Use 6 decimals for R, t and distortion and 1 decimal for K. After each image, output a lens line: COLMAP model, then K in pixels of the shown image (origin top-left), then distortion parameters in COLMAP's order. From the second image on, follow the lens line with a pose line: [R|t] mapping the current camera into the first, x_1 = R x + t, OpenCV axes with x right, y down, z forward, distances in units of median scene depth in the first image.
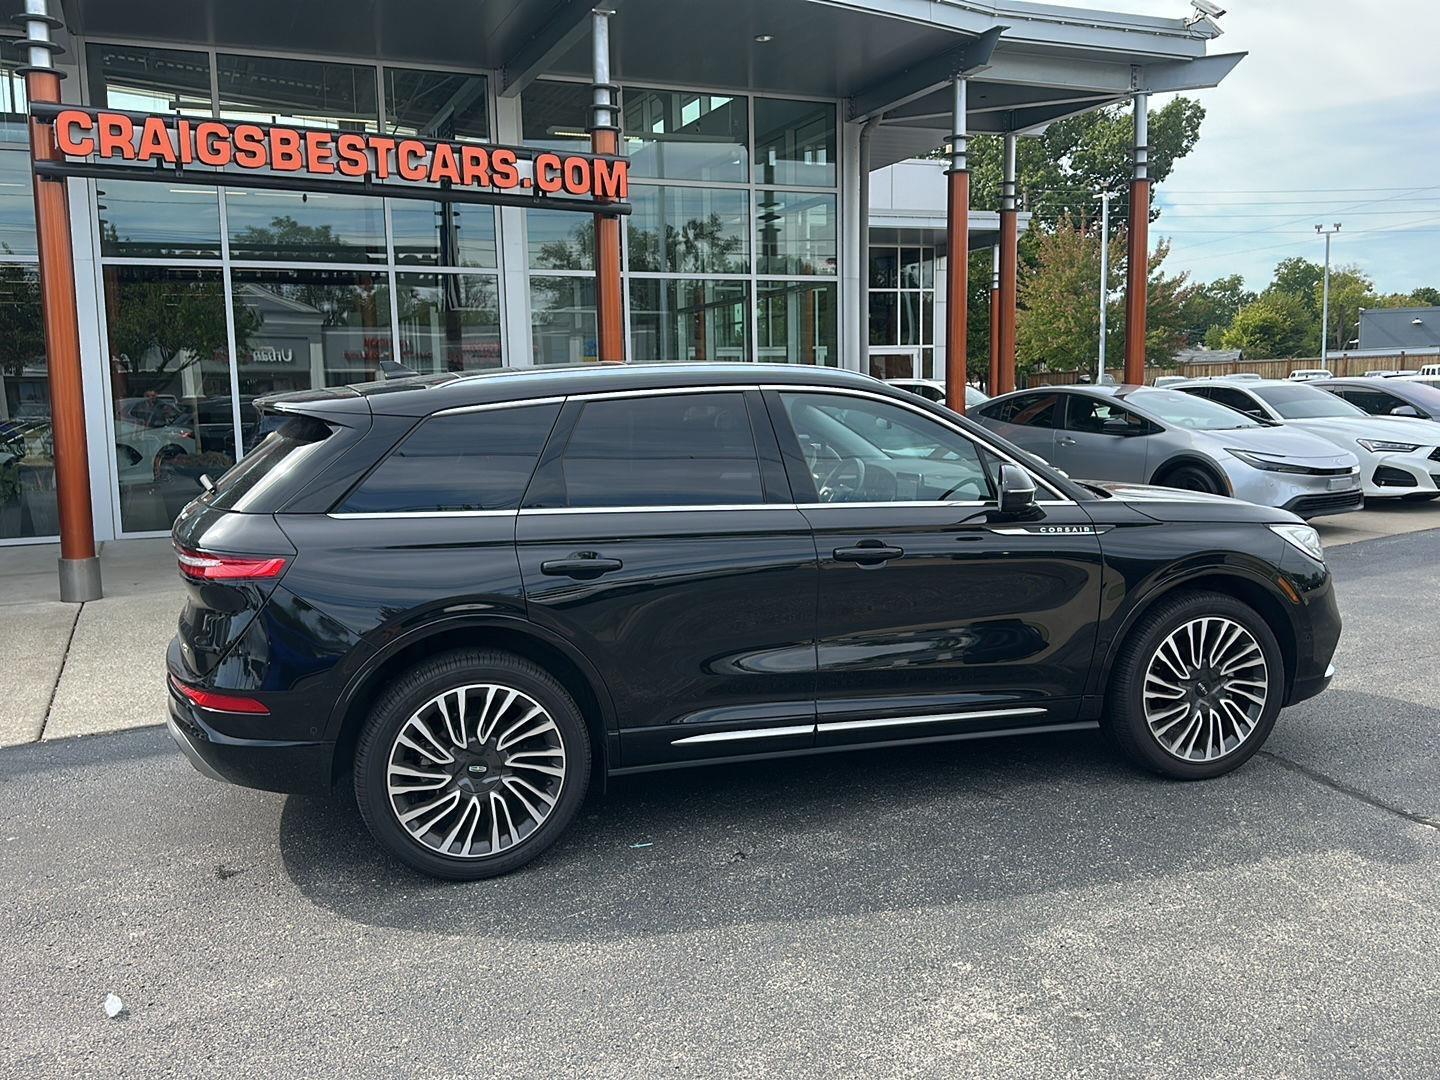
lens RADIAL K [[1291.6, 0, 717.6], [0, 1291.6, 543.8], [0, 0, 1]] dist [0.065161, -0.091634]
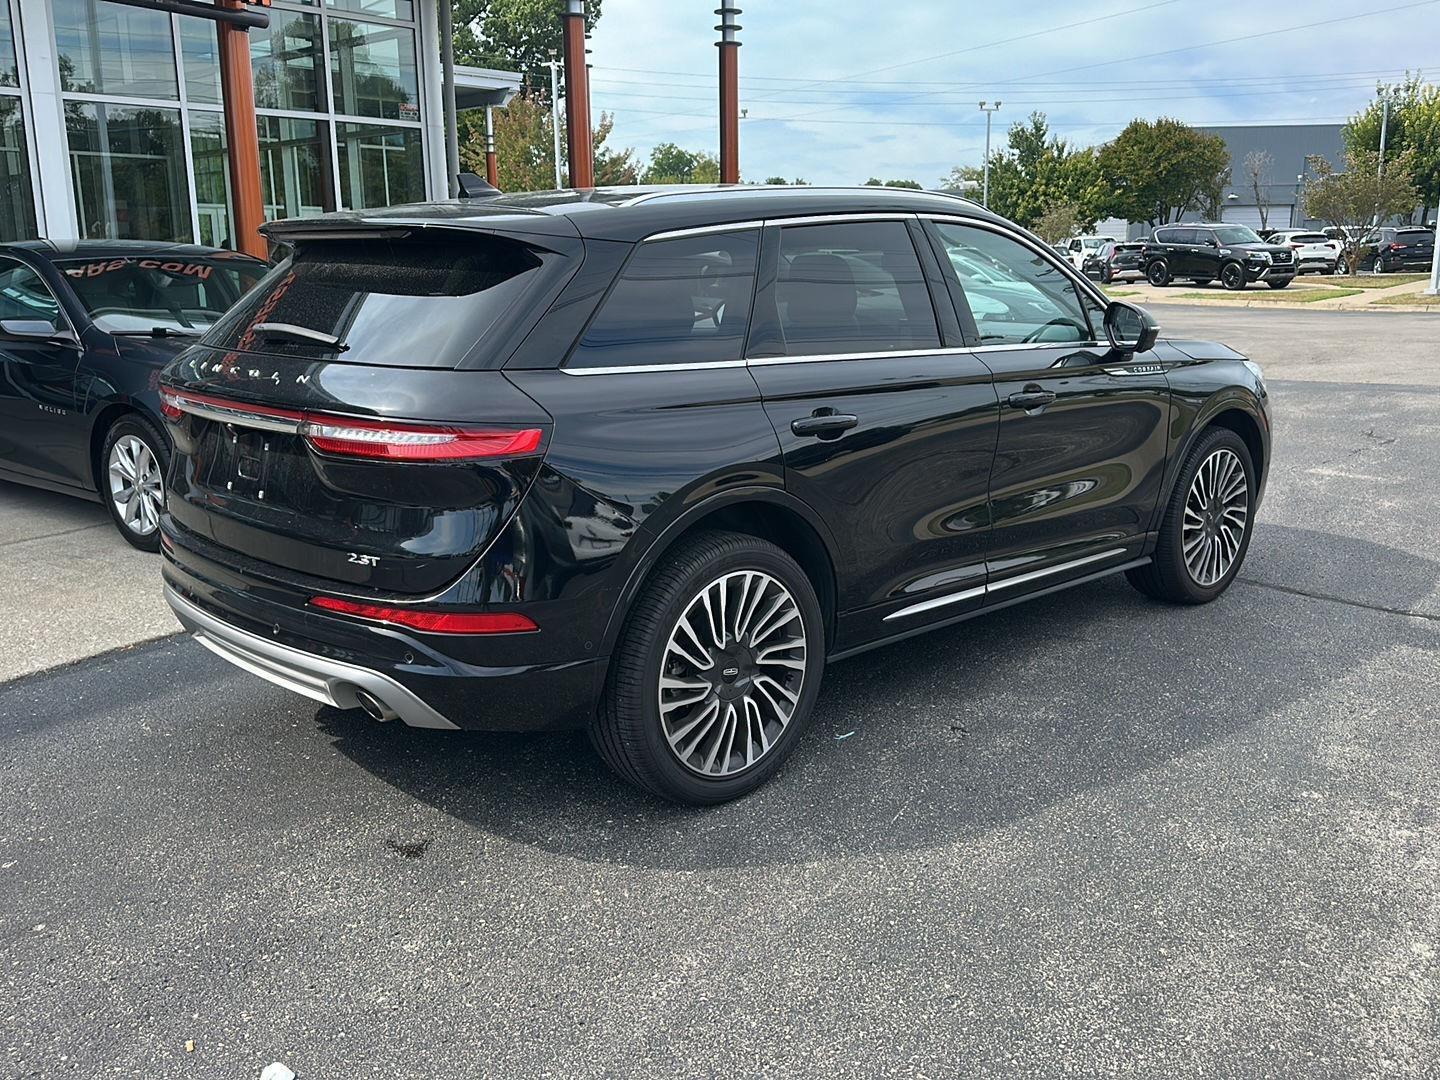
lens RADIAL K [[1291.6, 0, 725.1], [0, 1291.6, 543.7], [0, 0, 1]] dist [0.065161, -0.091634]
pose [[0.896830, -0.085600, 0.434014, -0.466906], [0.045004, 0.993664, 0.102984, 0.004621], [-0.440080, -0.072827, 0.895001, 0.224173]]
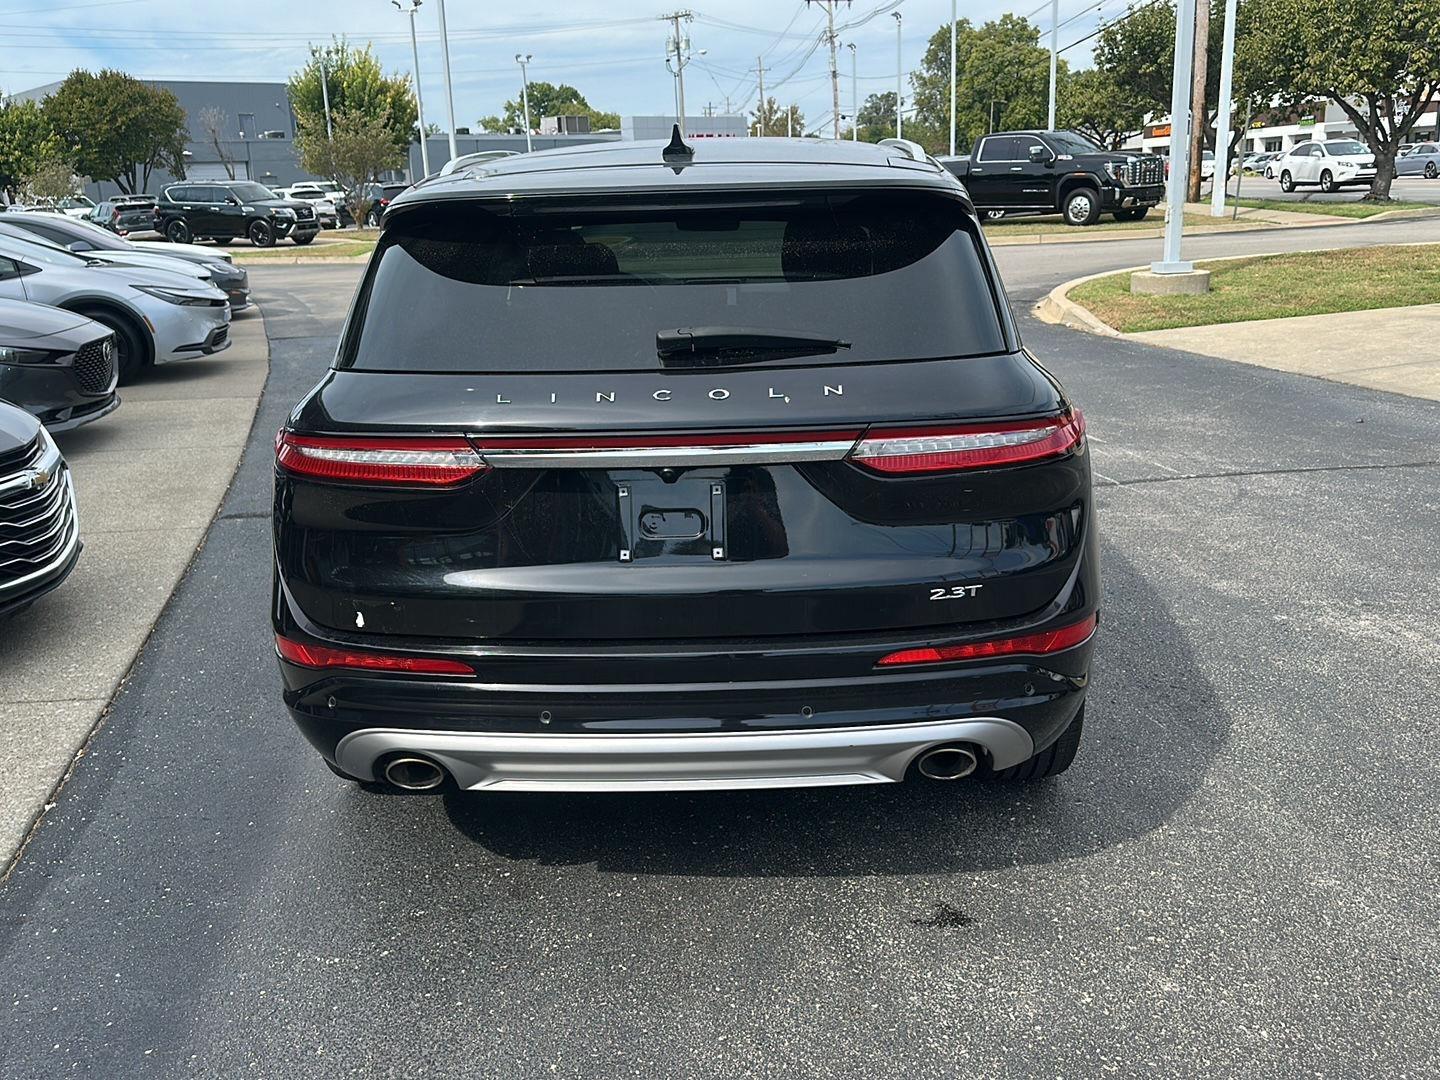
lens RADIAL K [[1291.6, 0, 721.3], [0, 1291.6, 537.0], [0, 0, 1]] dist [0.065161, -0.091634]
pose [[0.336827, -0.239593, 0.910573, -0.854186], [0.143458, 0.968851, 0.201862, -0.071599], [-0.930574, 0.062636, 0.360707, 0.761971]]
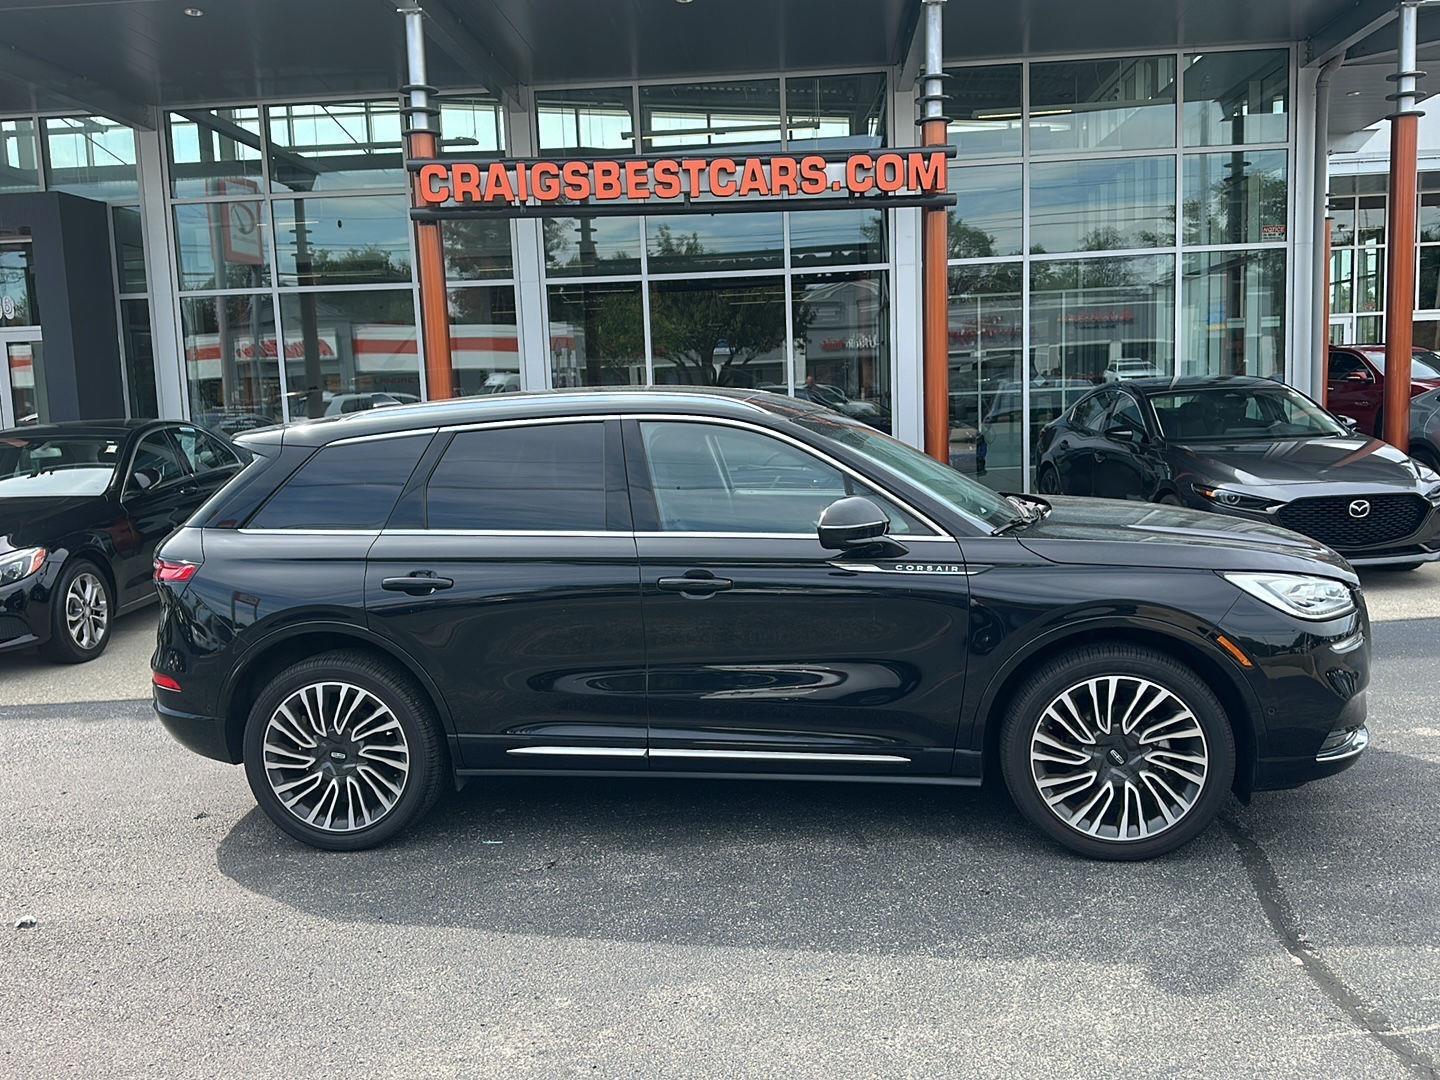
lens RADIAL K [[1291.6, 0, 716.2], [0, 1291.6, 542.8], [0, 0, 1]] dist [0.065161, -0.091634]
pose [[0.889677, 0.039461, -0.454882, 0.540881], [-0.031619, 0.999191, 0.024838, -0.046093], [0.455494, -0.007715, 0.890205, 0.110762]]
